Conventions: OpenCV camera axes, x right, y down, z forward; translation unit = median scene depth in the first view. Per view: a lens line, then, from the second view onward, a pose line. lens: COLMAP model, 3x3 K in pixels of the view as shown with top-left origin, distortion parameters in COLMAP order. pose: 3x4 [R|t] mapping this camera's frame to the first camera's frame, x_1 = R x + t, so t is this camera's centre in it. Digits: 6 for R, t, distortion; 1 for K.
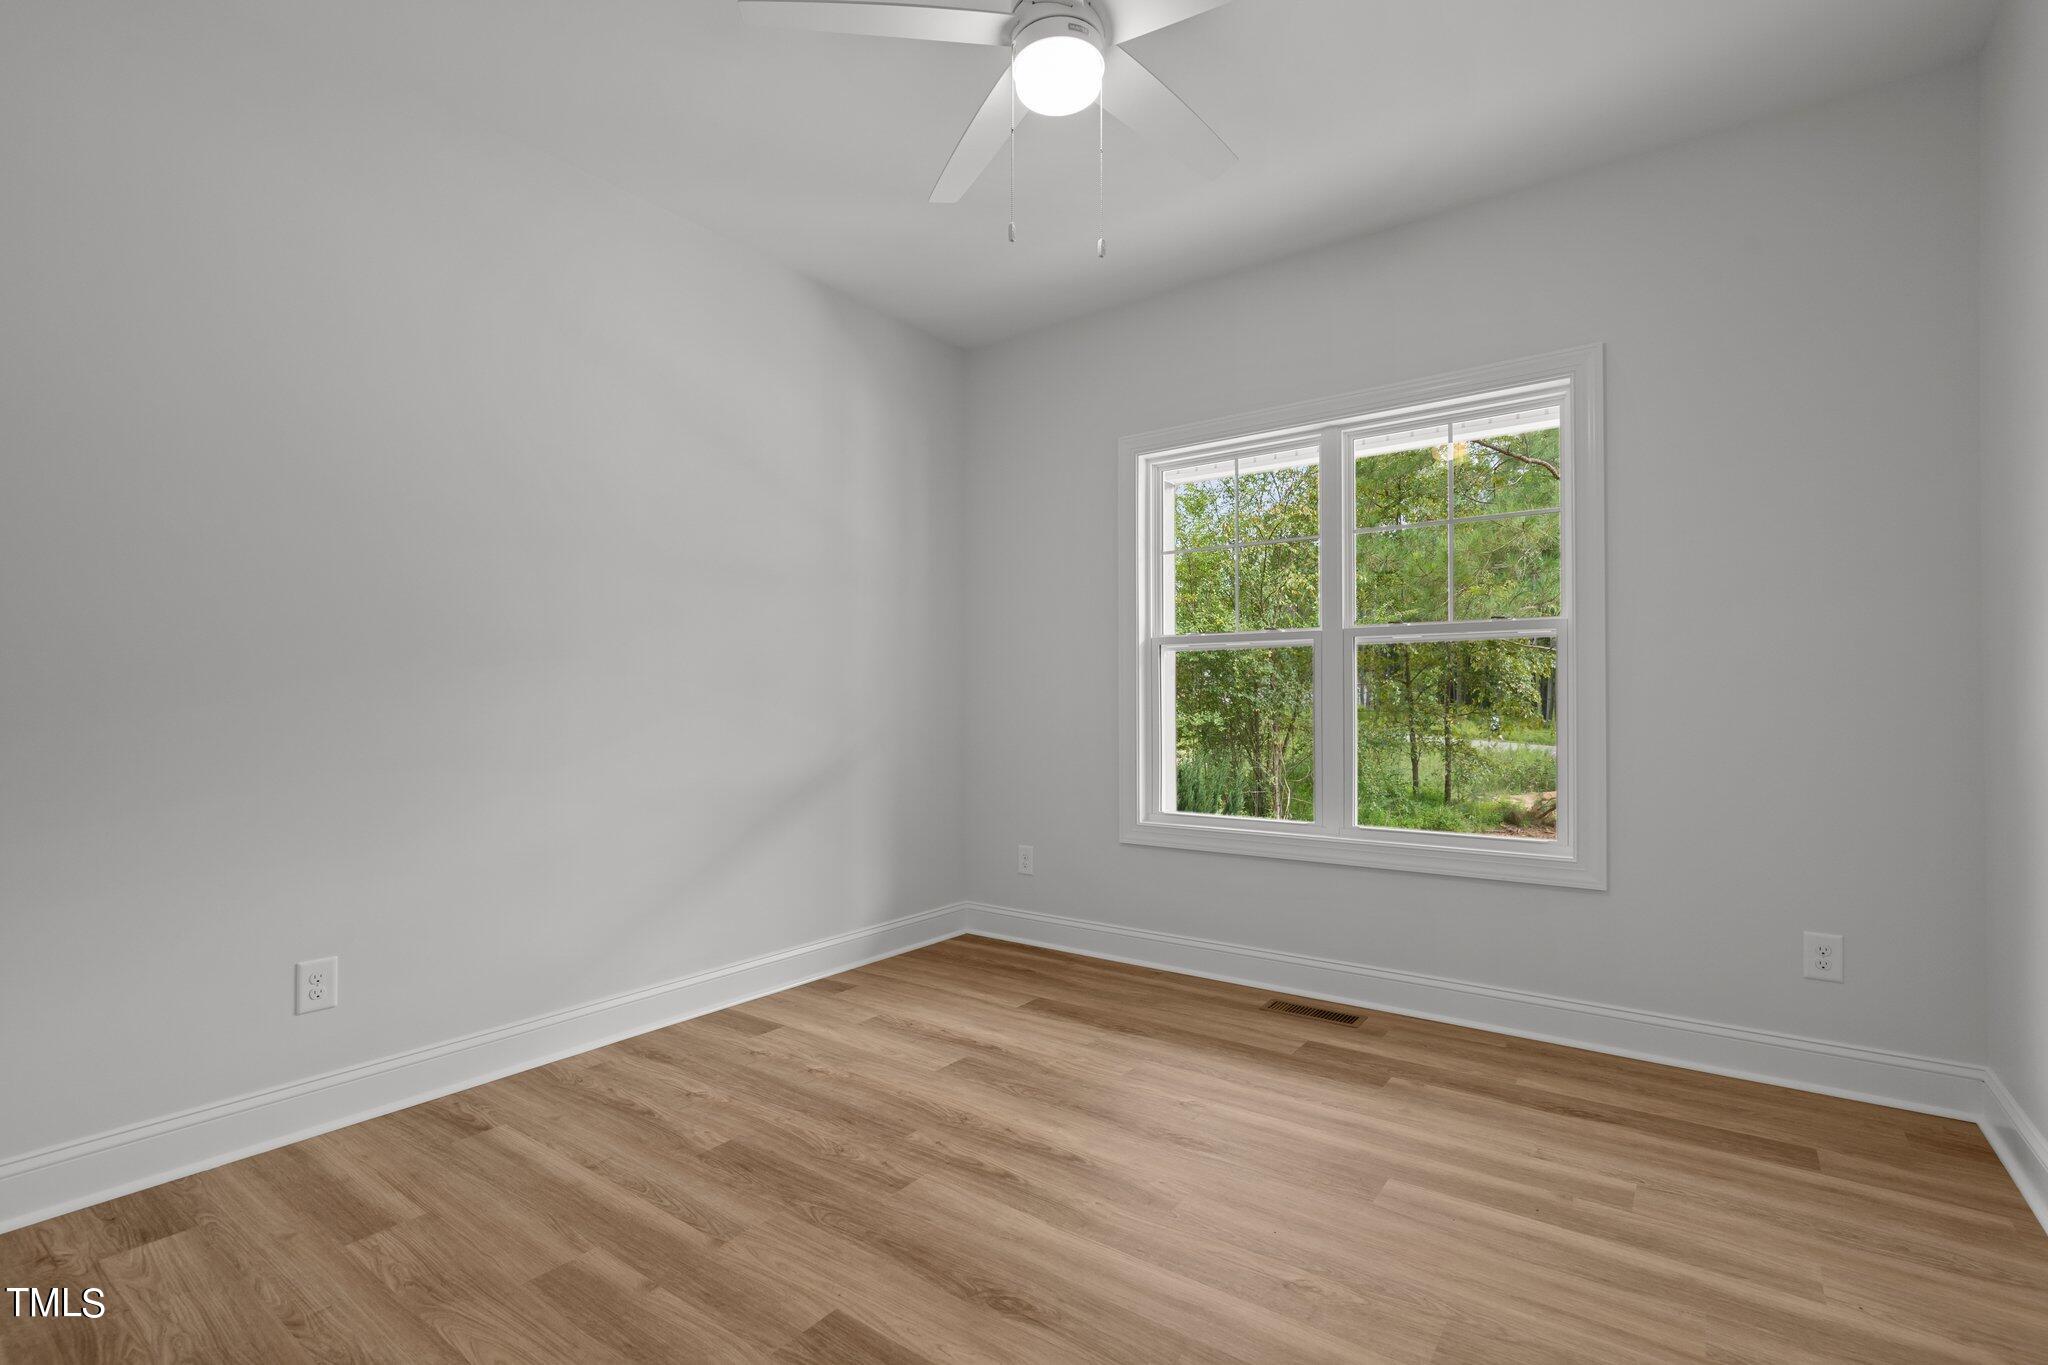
lens RADIAL K [[940.9, 0, 1018.7], [0, 940.9, 703.4], [0, 0, 1]] dist [-0.000930, 0.000527]
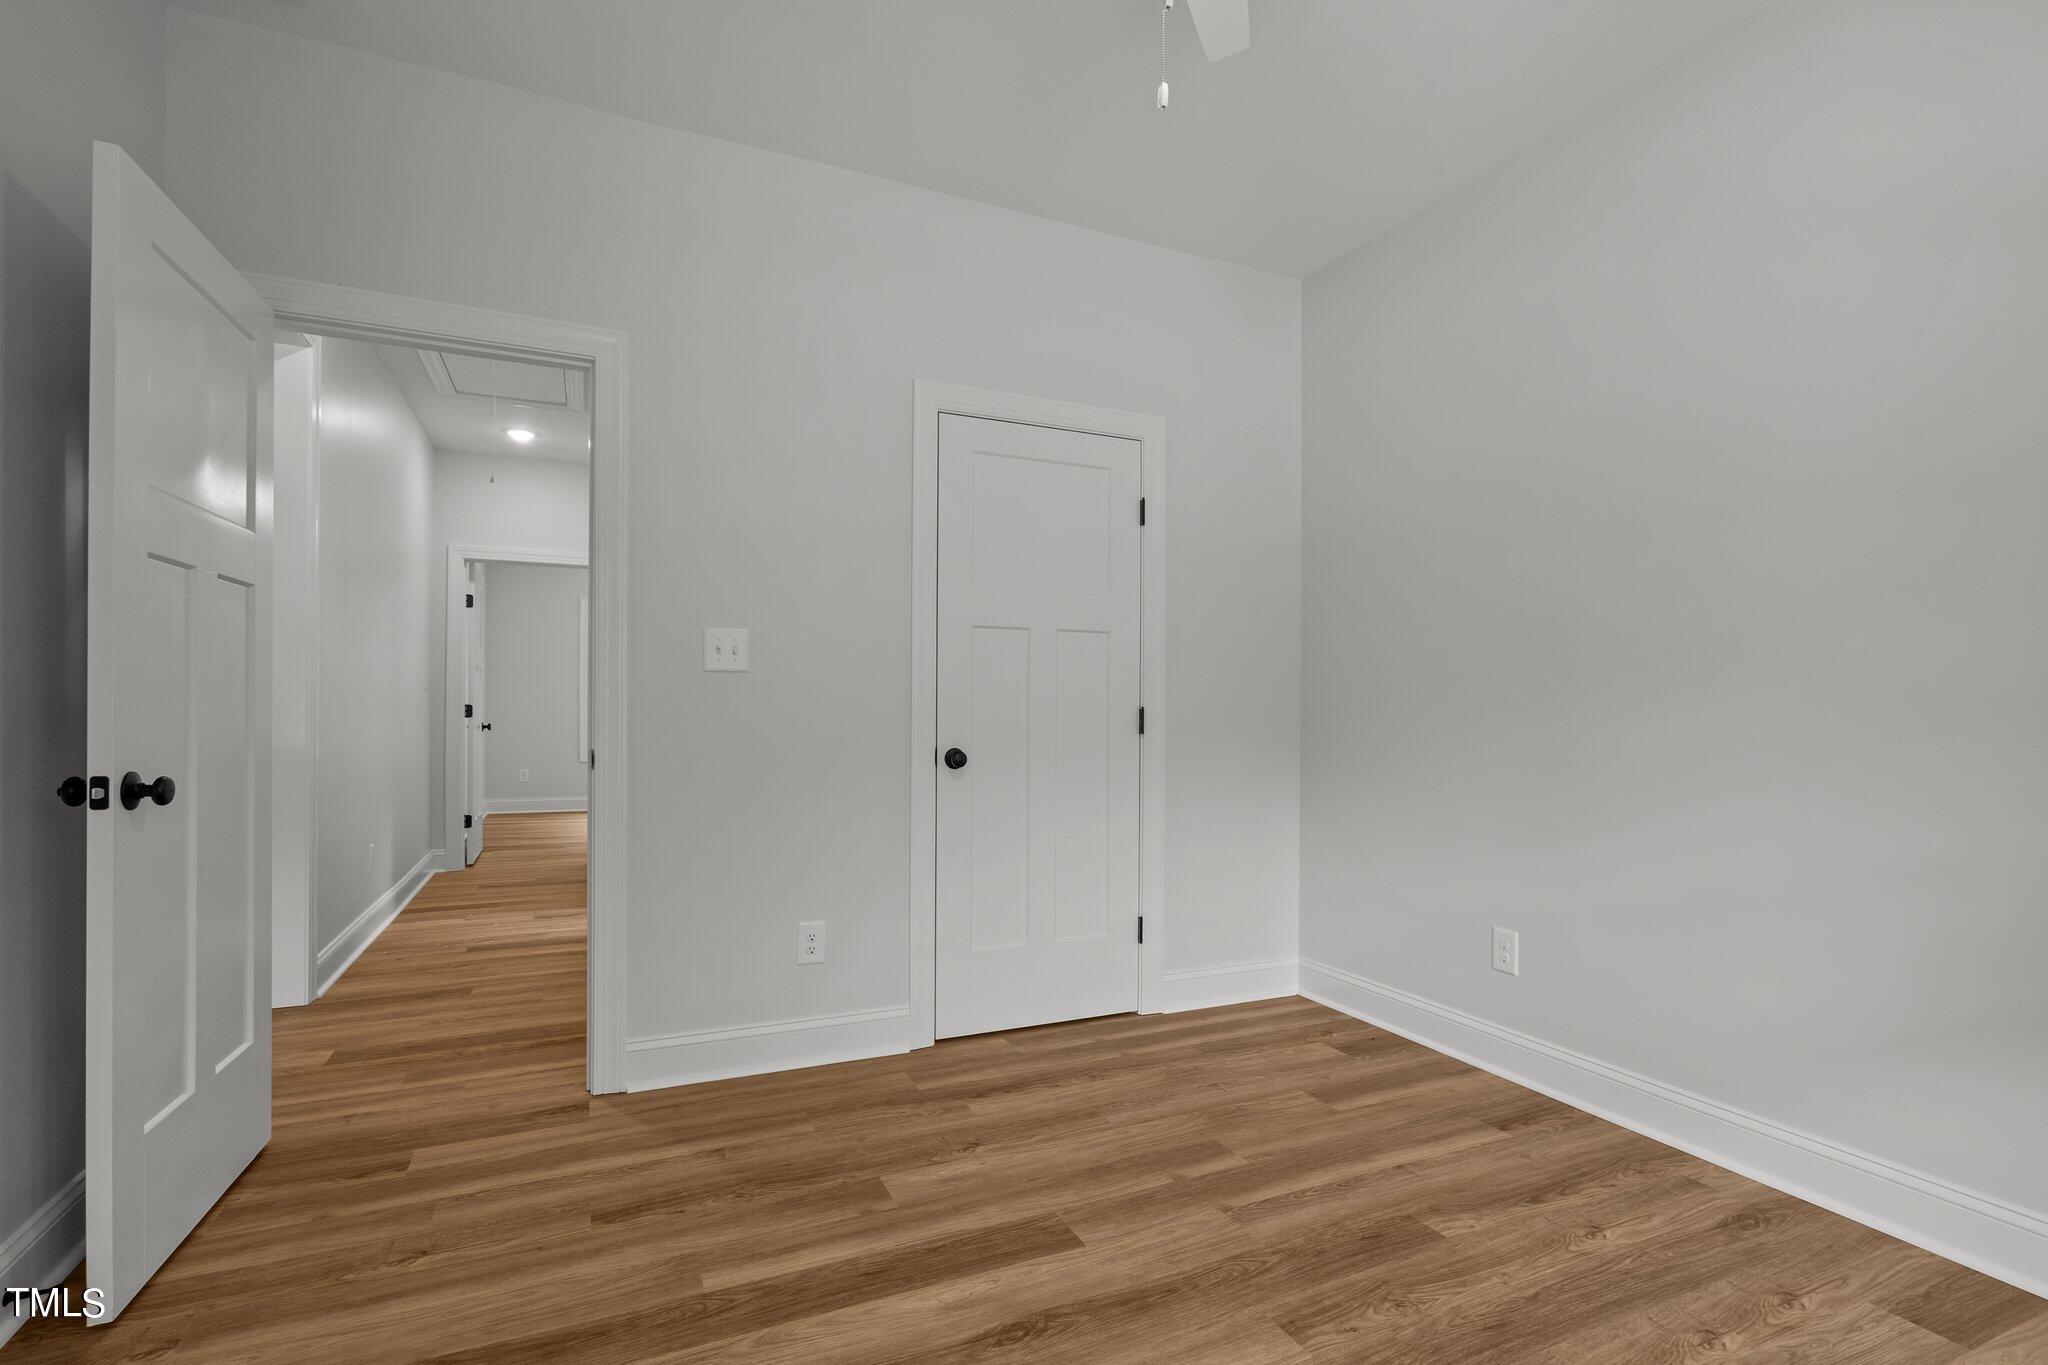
lens RADIAL K [[940.9, 0, 1018.7], [0, 940.9, 703.4], [0, 0, 1]] dist [-0.000930, 0.000527]
pose [[-0.481722, -0.007413, -0.876293, 0.618339], [-0.009557, 0.999949, -0.003206, -0.002711], [0.876272, 0.006830, -0.481769, 1.080874]]
